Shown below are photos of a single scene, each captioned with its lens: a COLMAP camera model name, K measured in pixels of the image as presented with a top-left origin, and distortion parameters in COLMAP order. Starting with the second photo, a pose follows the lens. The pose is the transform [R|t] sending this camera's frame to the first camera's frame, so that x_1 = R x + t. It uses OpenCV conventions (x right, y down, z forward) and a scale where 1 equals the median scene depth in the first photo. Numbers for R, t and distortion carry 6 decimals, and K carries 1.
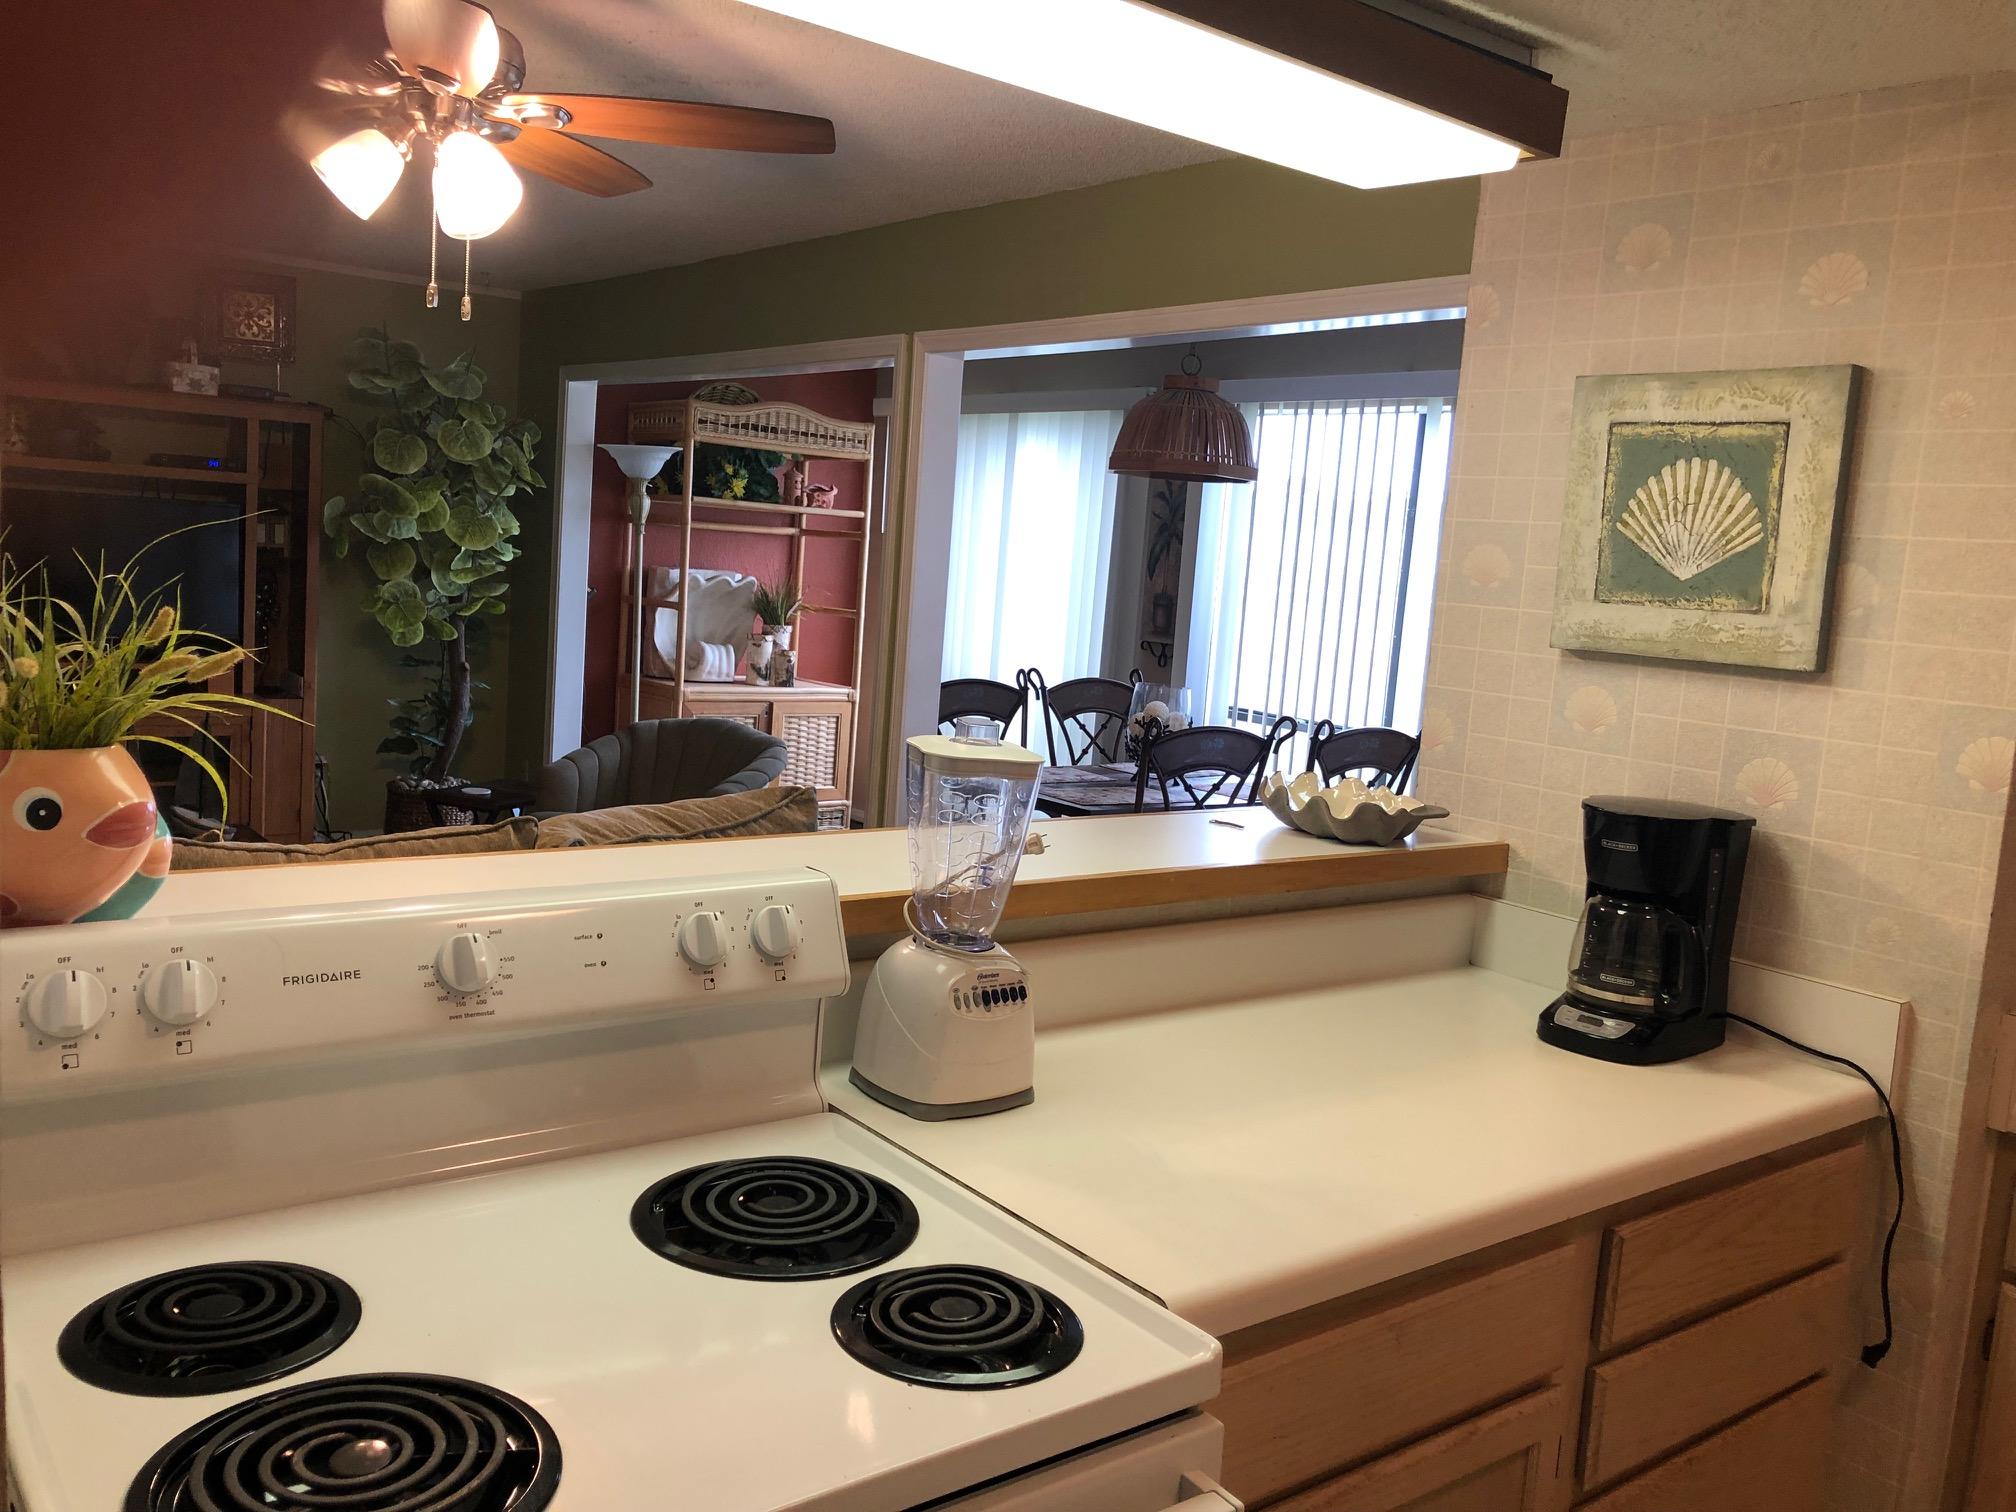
lens RADIAL K [[1642.8, 0, 1003.6], [0, 1642.8, 741.2], [0, 0, 1]] dist [0.105472, -0.236897]
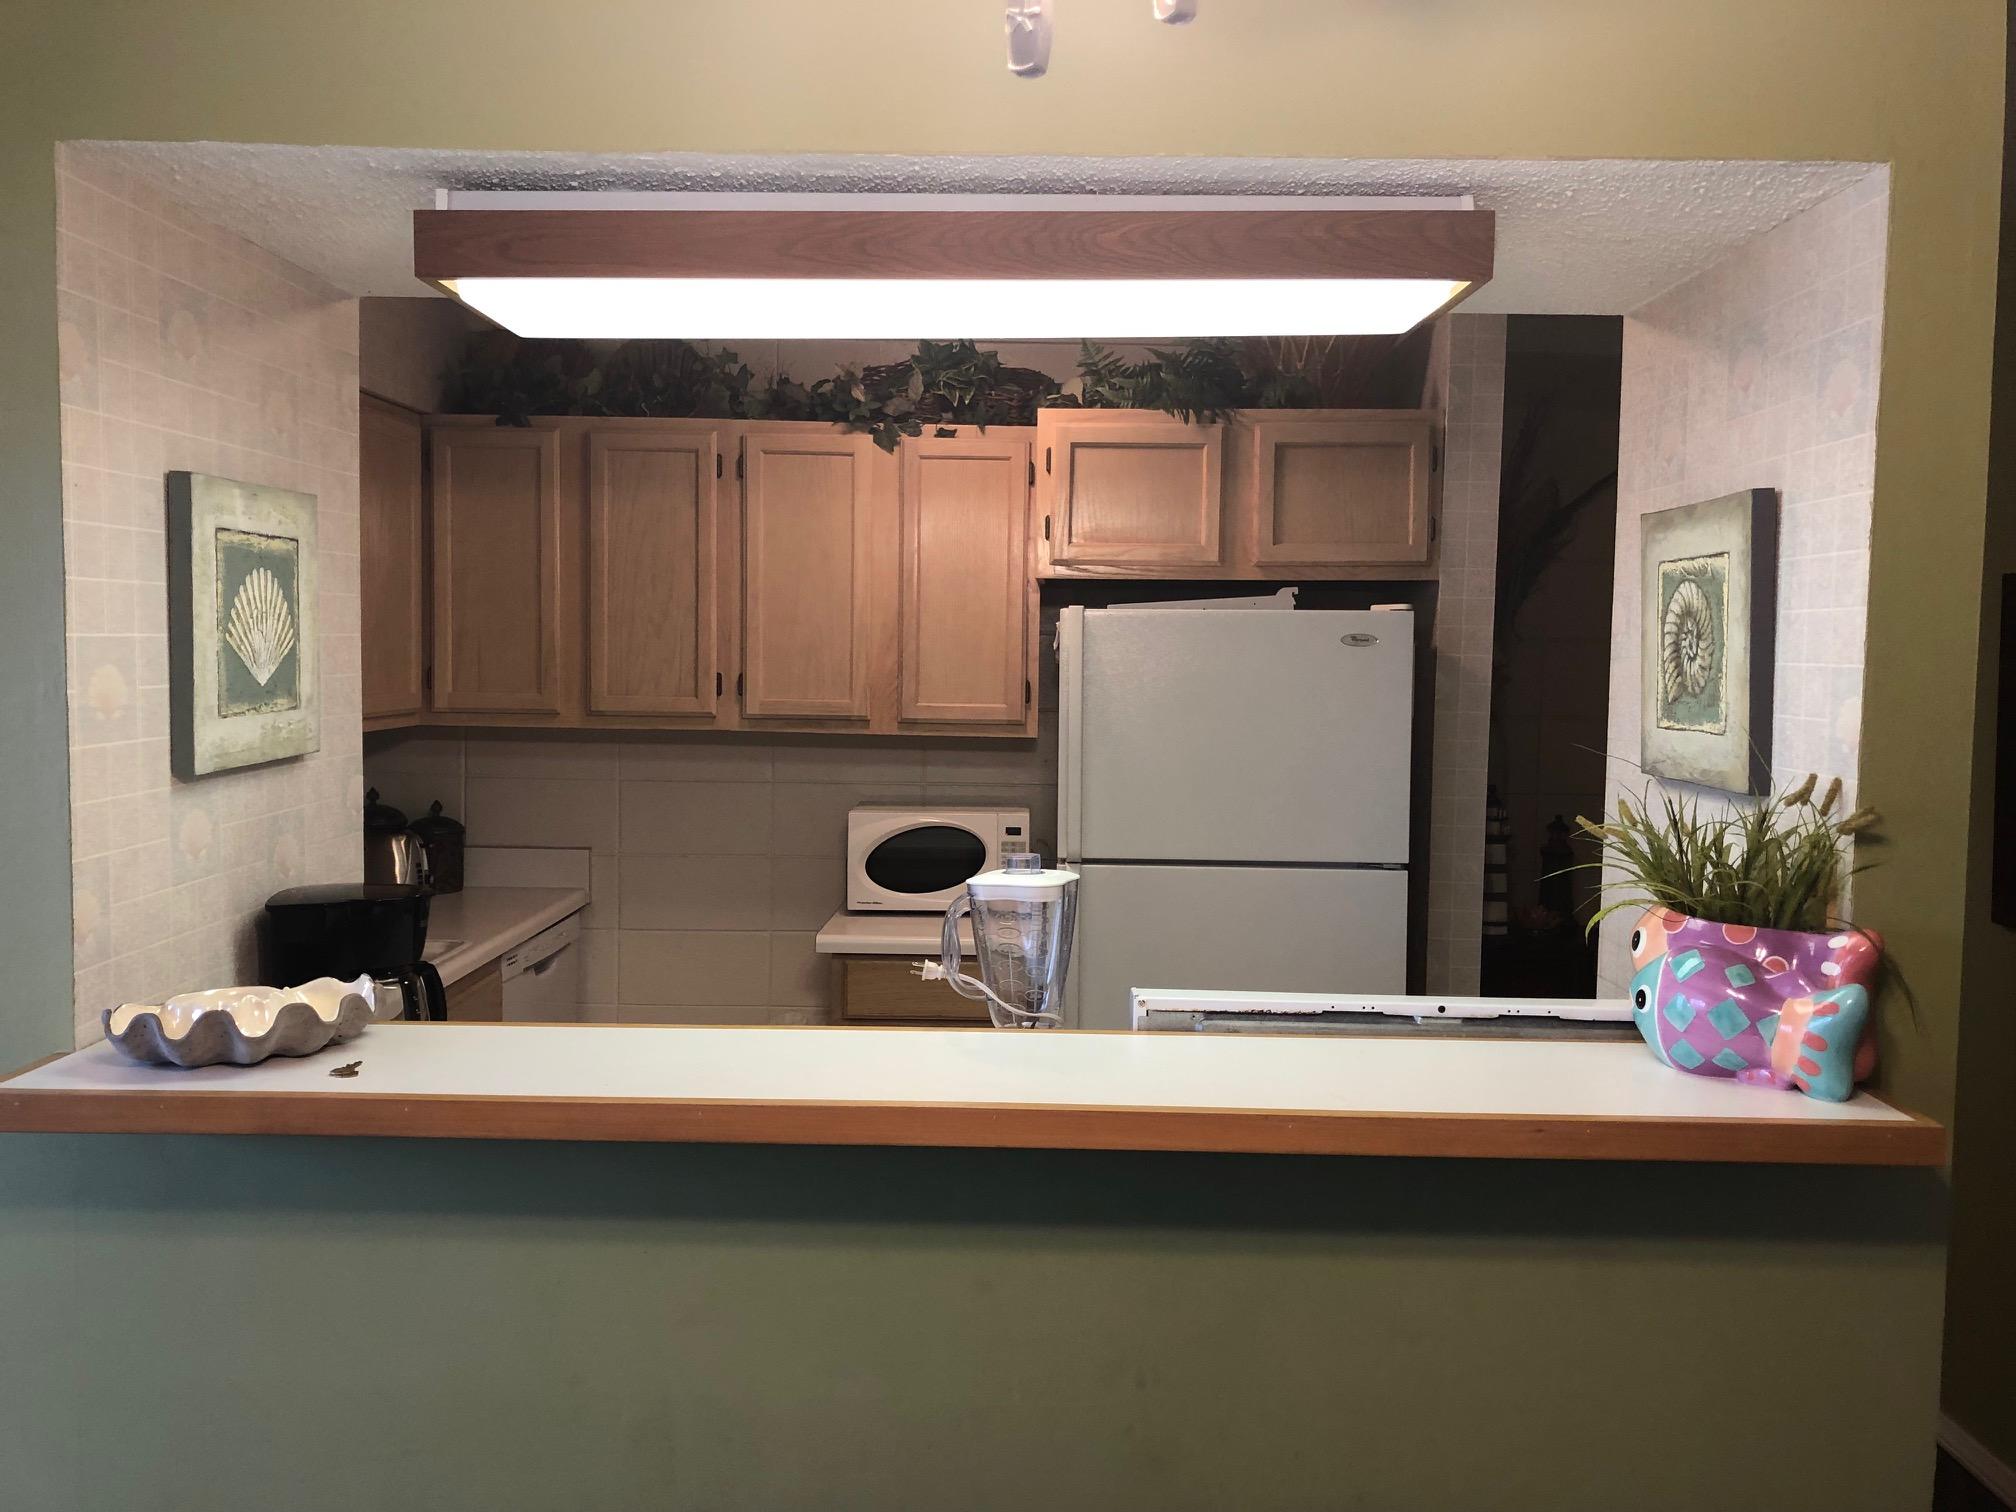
lens RADIAL K [[1642.8, 0, 1003.6], [0, 1642.8, 741.2], [0, 0, 1]] dist [0.105472, -0.236897]
pose [[-0.774595, -0.122364, 0.620508, -0.586197], [0.007491, 0.979261, 0.202462, -0.266771], [-0.632413, 0.161475, -0.757614, 1.485496]]
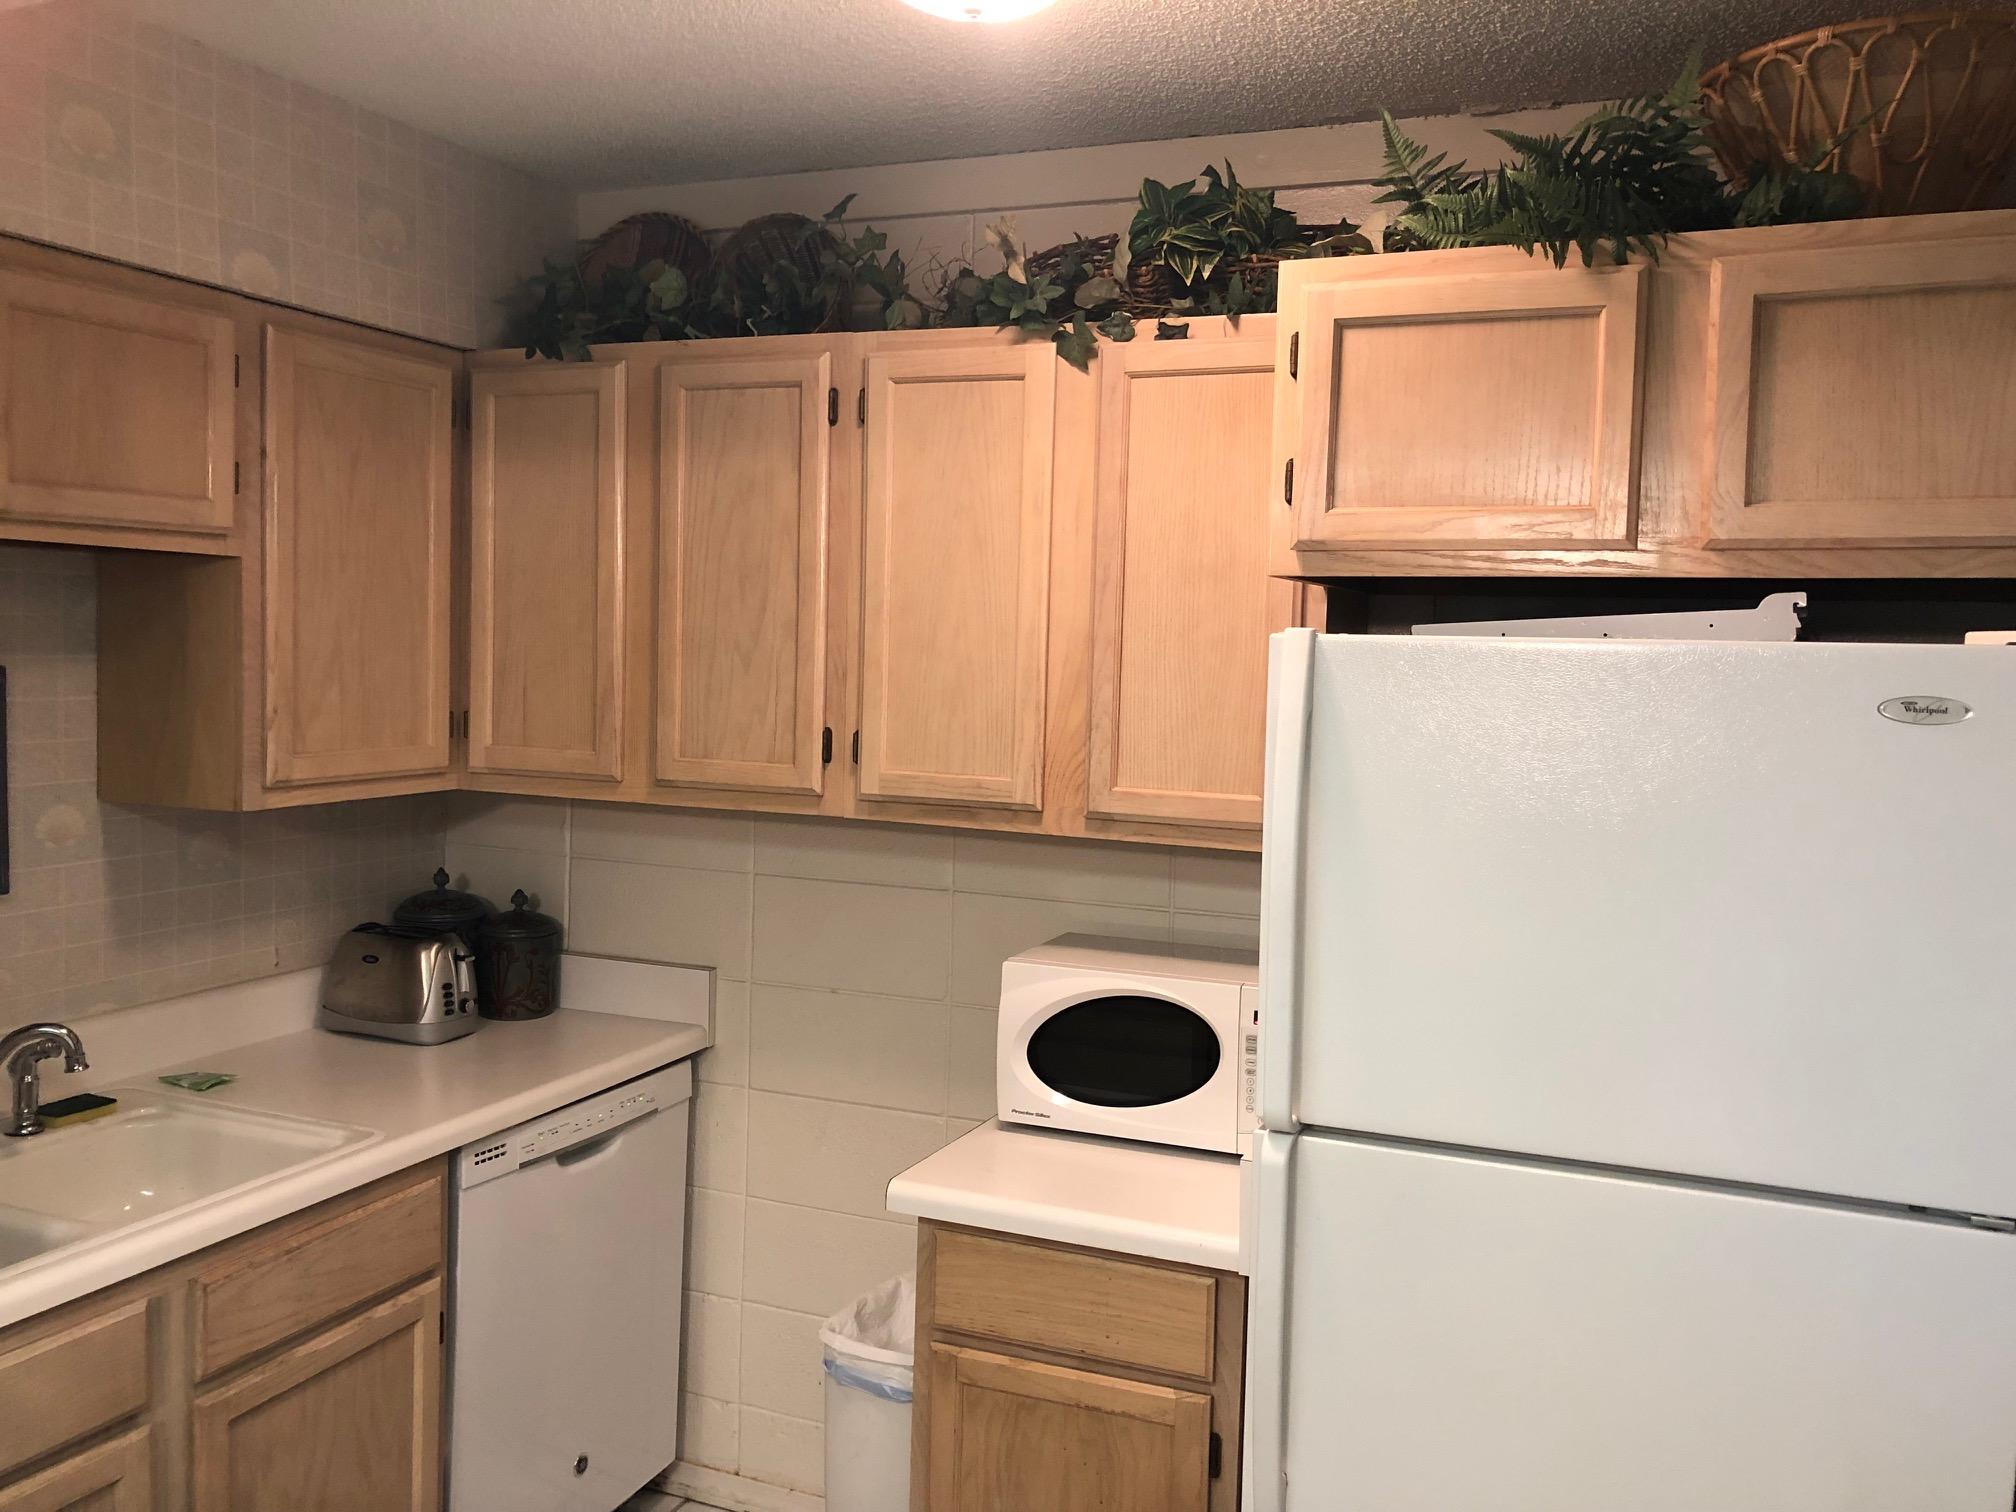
lens RADIAL K [[1653.9, 0, 1006.9], [0, 1653.9, 743.4], [0, 0, 1]] dist [0.082029, -0.232272]
pose [[-0.491526, -0.139978, 0.859540, -0.420994], [0.048638, 0.981045, 0.187579, -0.218898], [-0.869504, 0.134007, -0.475400, 1.083224]]
